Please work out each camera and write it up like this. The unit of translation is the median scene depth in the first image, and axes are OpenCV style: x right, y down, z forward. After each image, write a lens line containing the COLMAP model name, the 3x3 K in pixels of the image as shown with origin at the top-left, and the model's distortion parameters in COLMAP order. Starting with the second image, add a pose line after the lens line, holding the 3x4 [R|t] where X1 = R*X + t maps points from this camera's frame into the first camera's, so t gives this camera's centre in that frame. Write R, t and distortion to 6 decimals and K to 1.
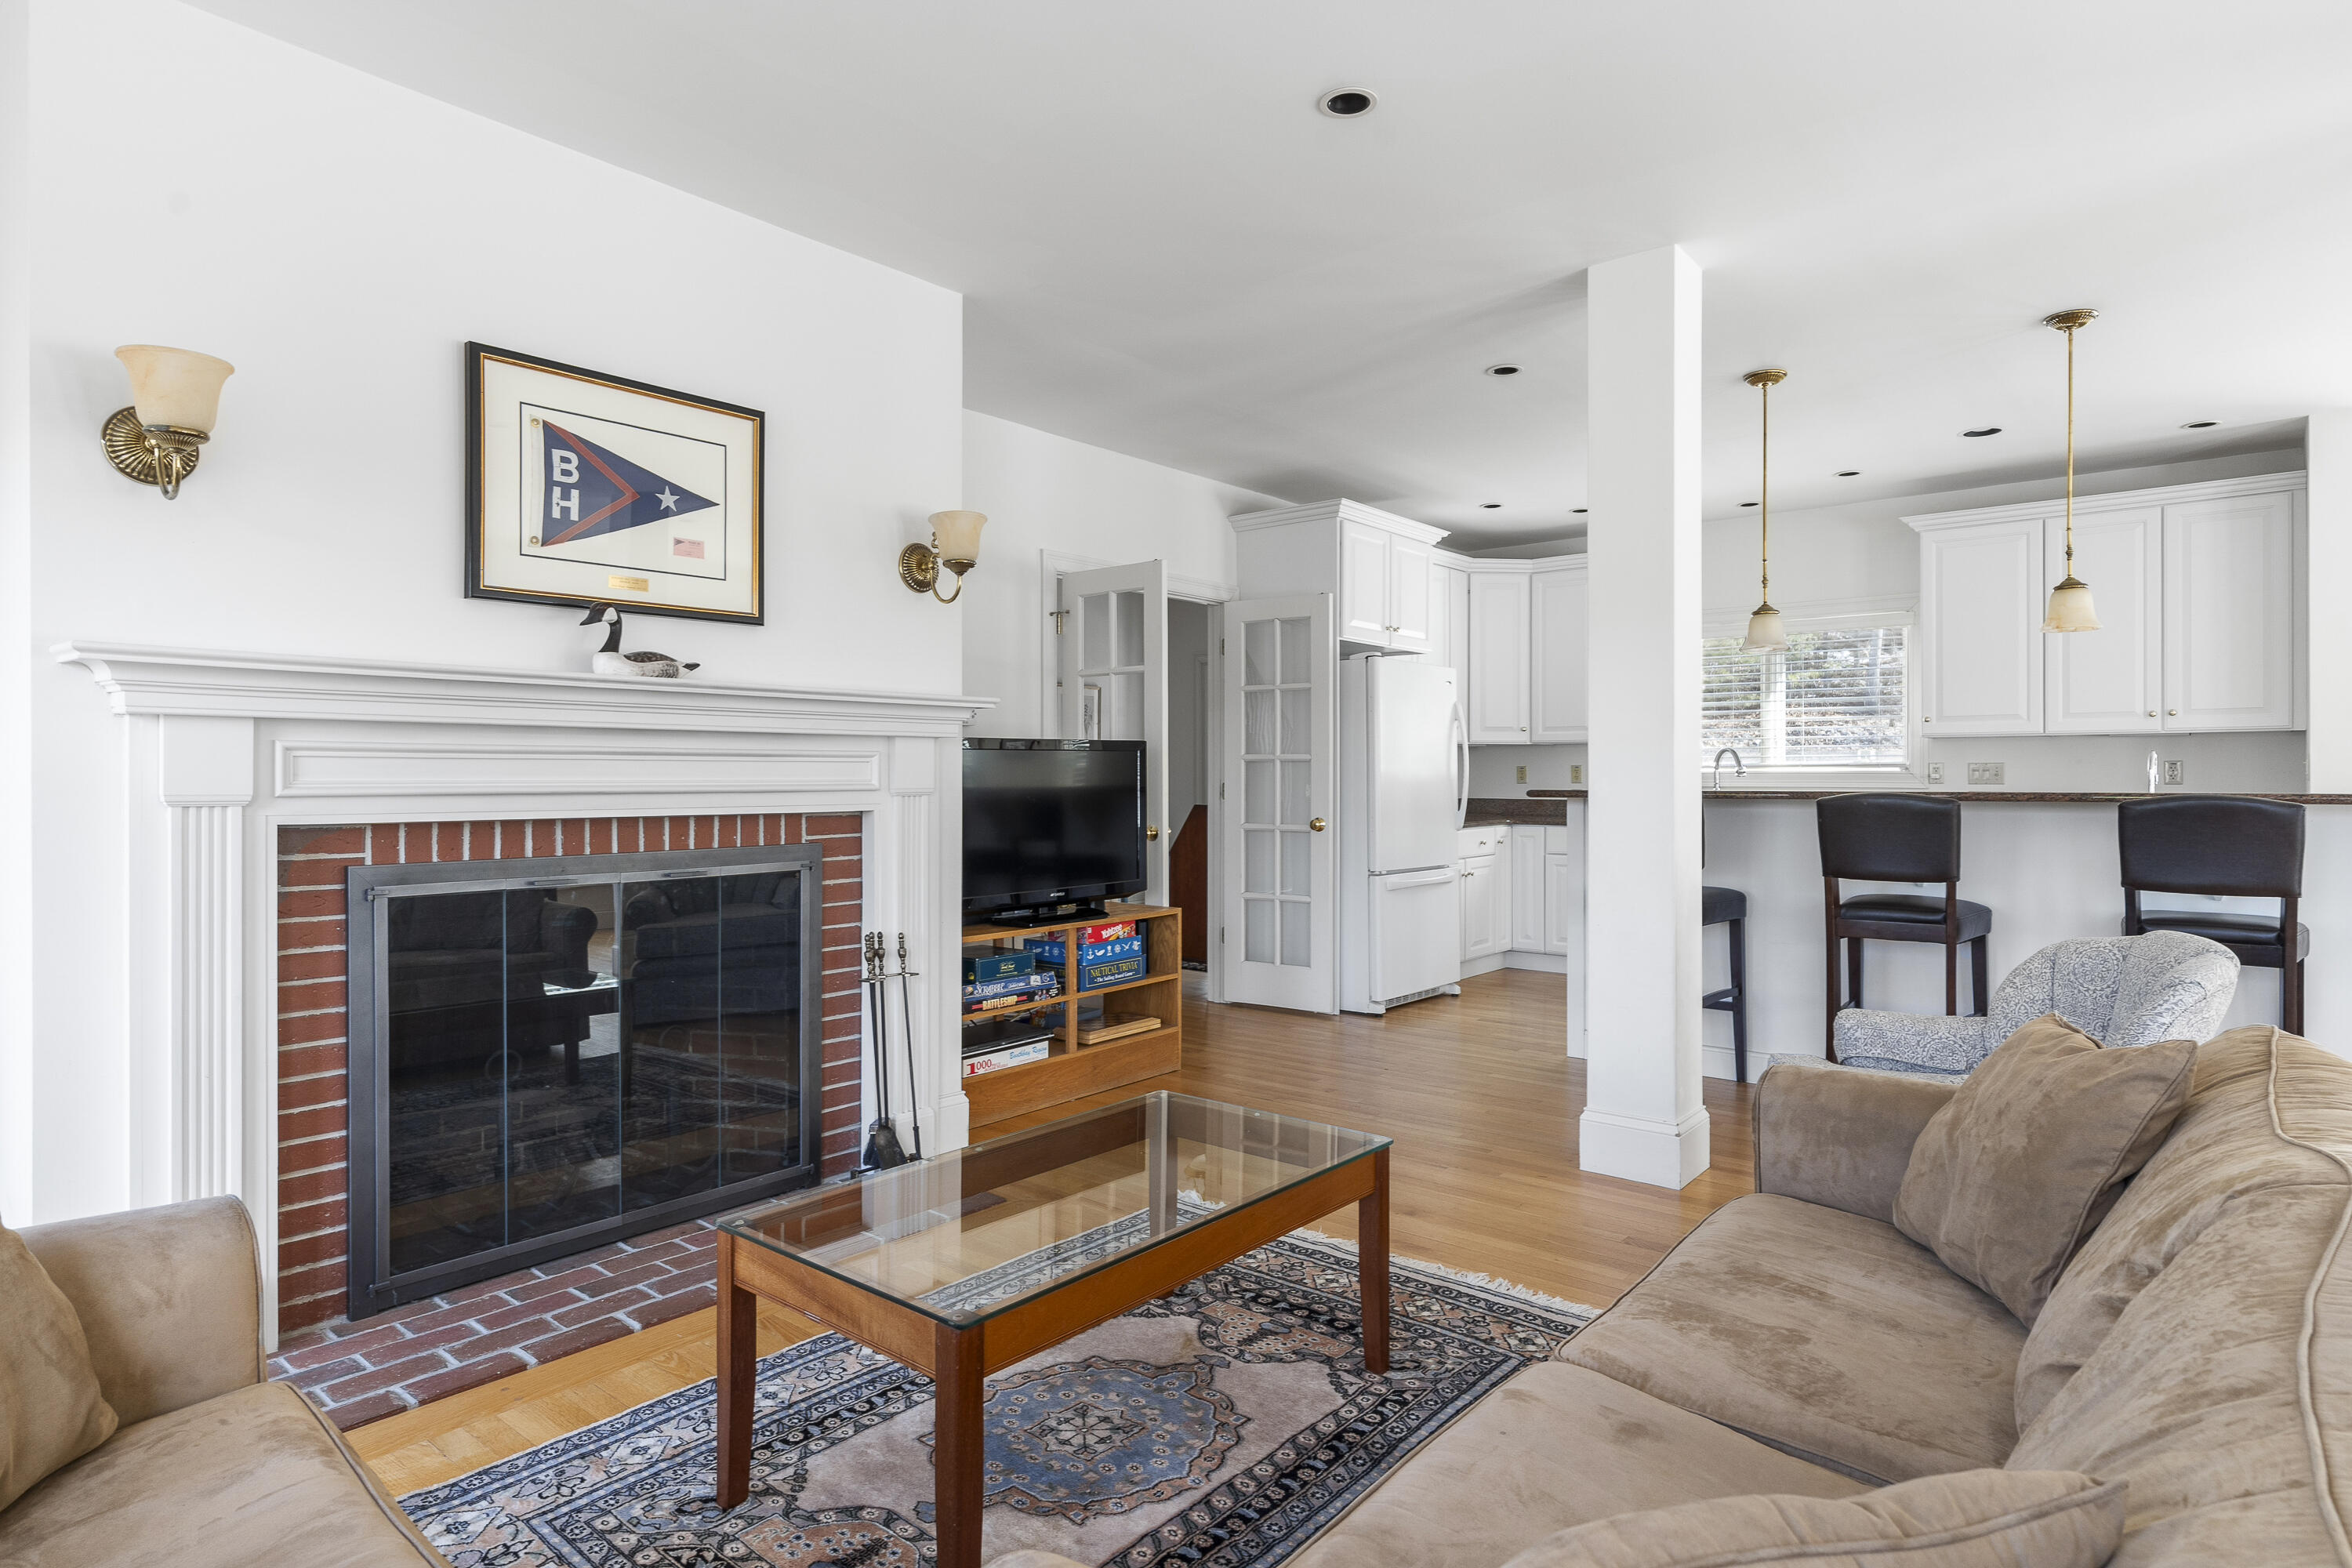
lens RADIAL K [[1268.4, 0, 1179.8], [0, 1268.4, 778.8], [0, 0, 1]] dist [-0.002770, 0.000702]
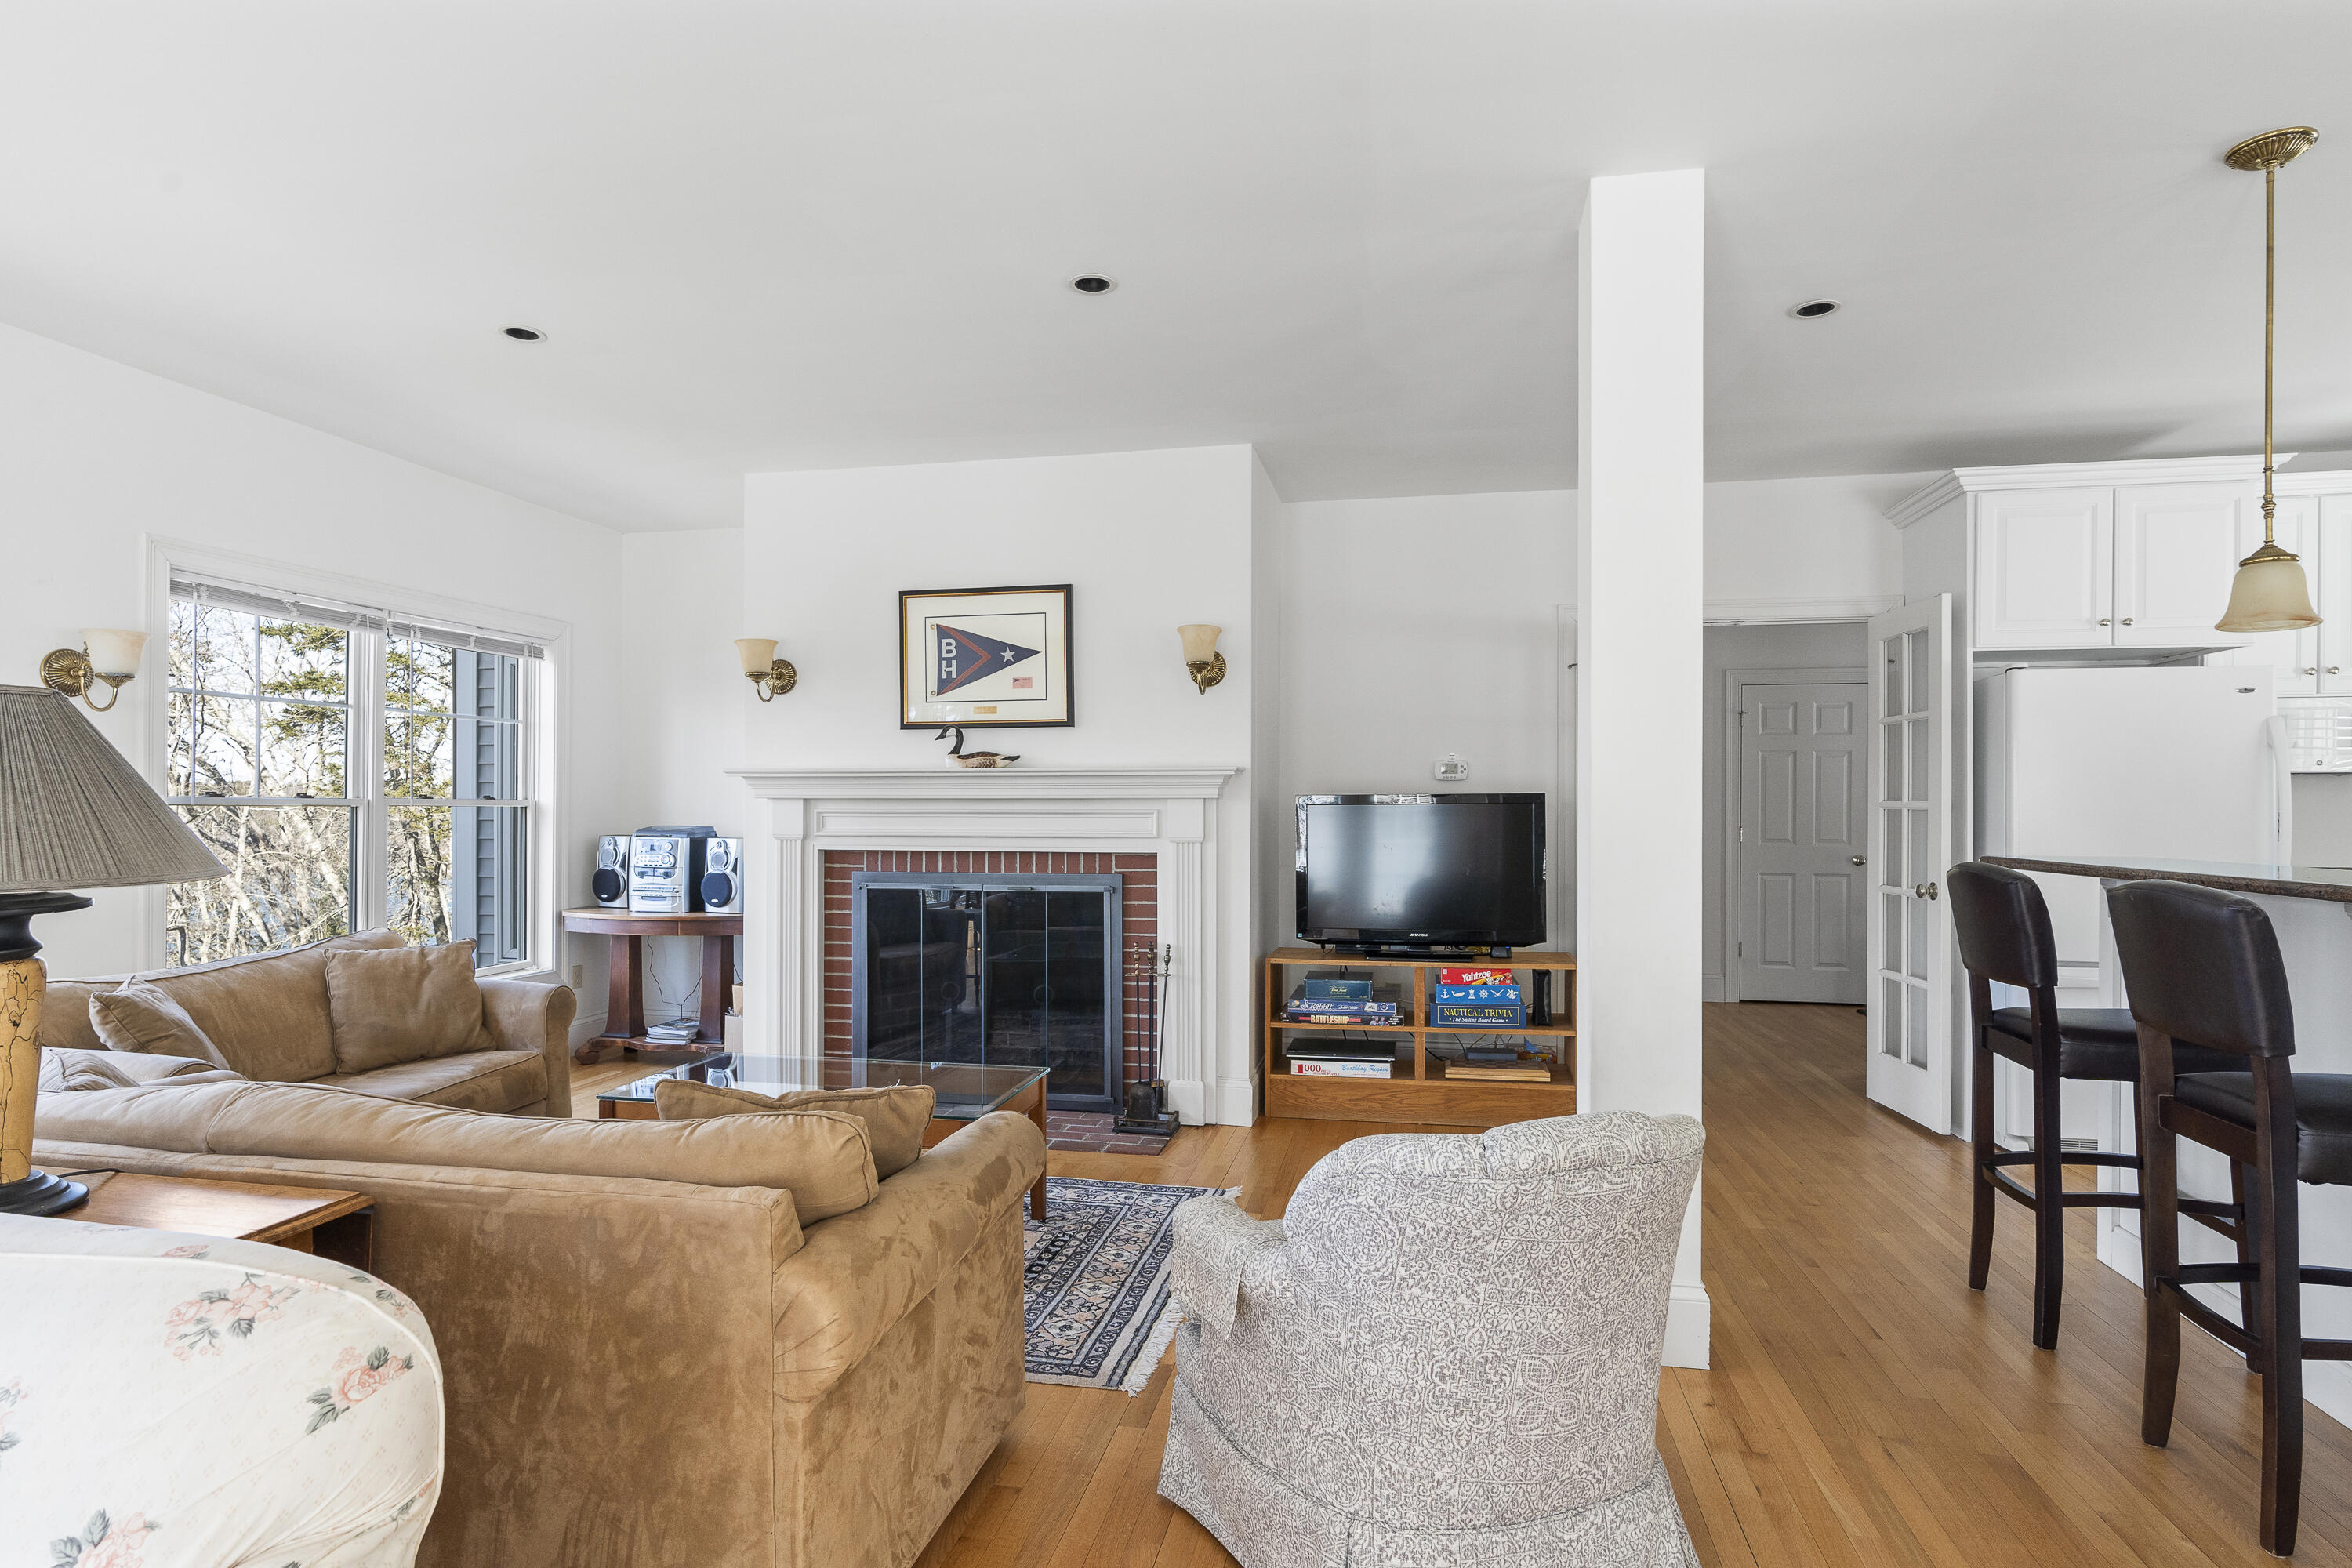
lens RADIAL K [[1212.8, 0, 1183.8], [0, 1212.8, 811.2], [0, 0, 1]] dist [-0.003499, 0.002119]
pose [[0.479728, 0.002366, -0.877414, 1.062723], [-0.003290, 0.999994, 0.000897, -0.024350], [0.877411, 0.002457, 0.479733, 0.460941]]
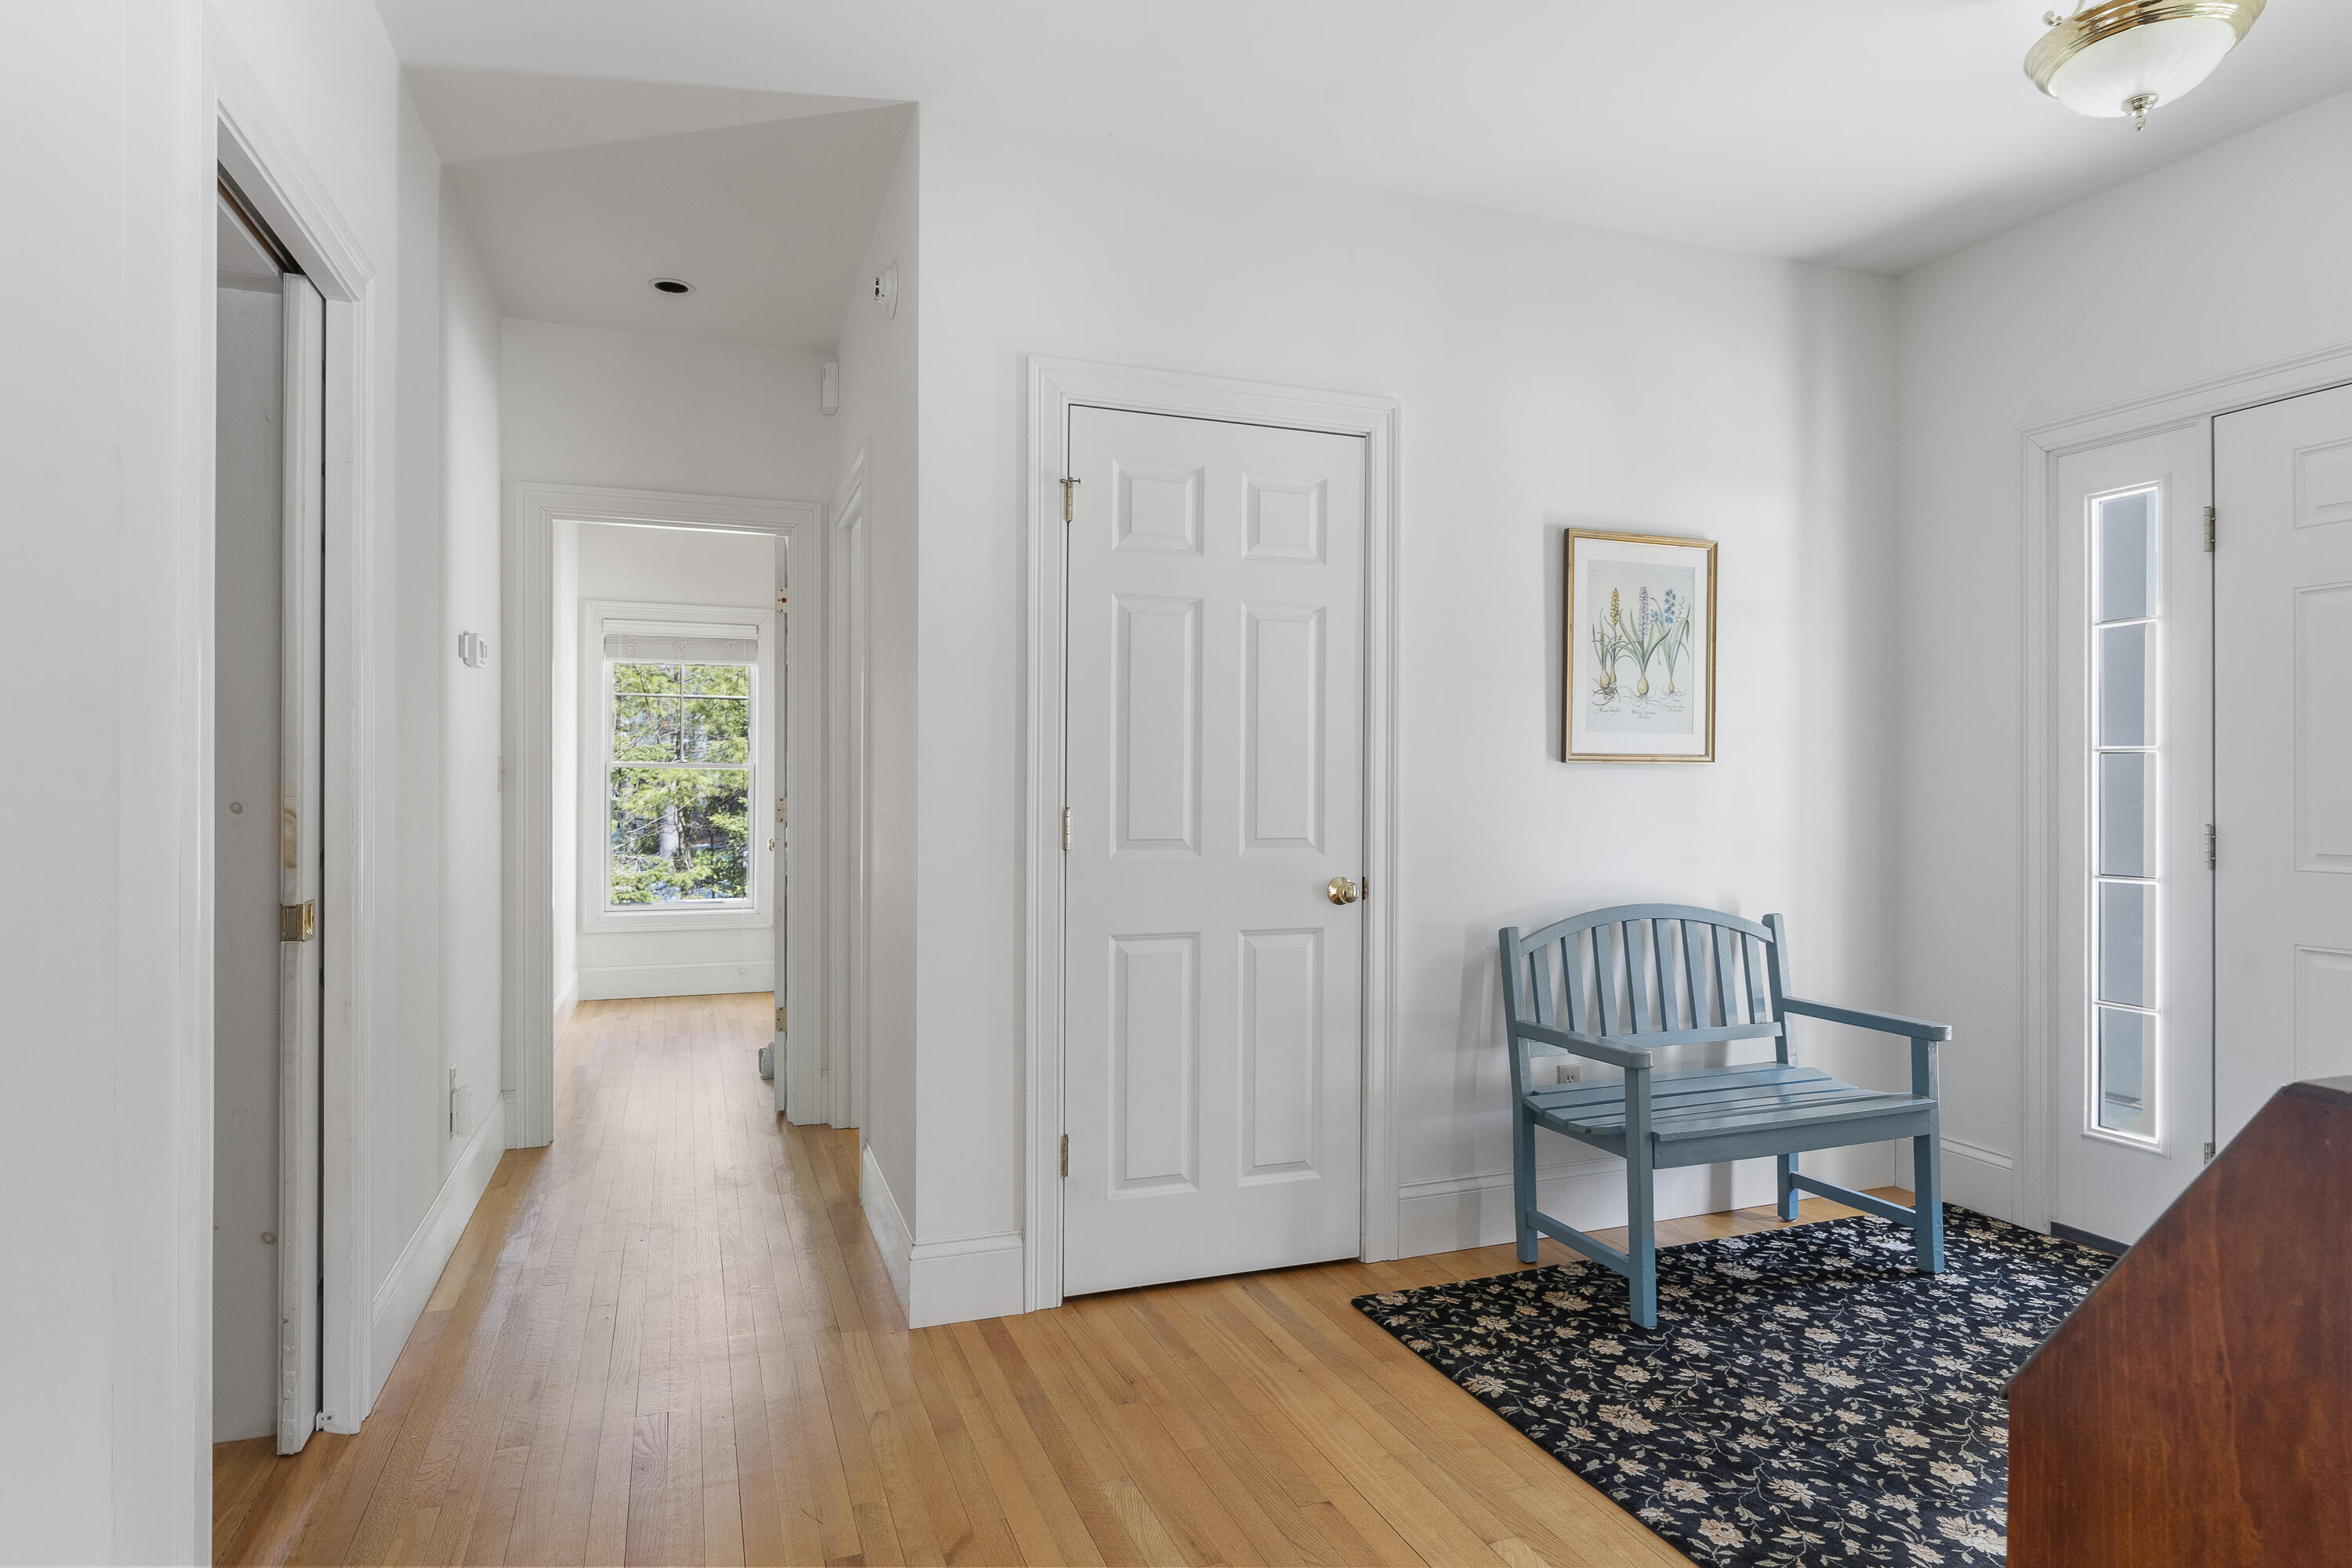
lens RADIAL K [[1366.4, 0, 1178.6], [0, 1366.4, 775.3], [0, 0, 1]] dist [0.002630, 0.001260]
pose [[0.864187, 0.002216, -0.503166, 0.004920], [-0.004909, 0.999980, -0.004027, -0.013456], [0.503146, 0.005950, 0.864181, 1.832933]]
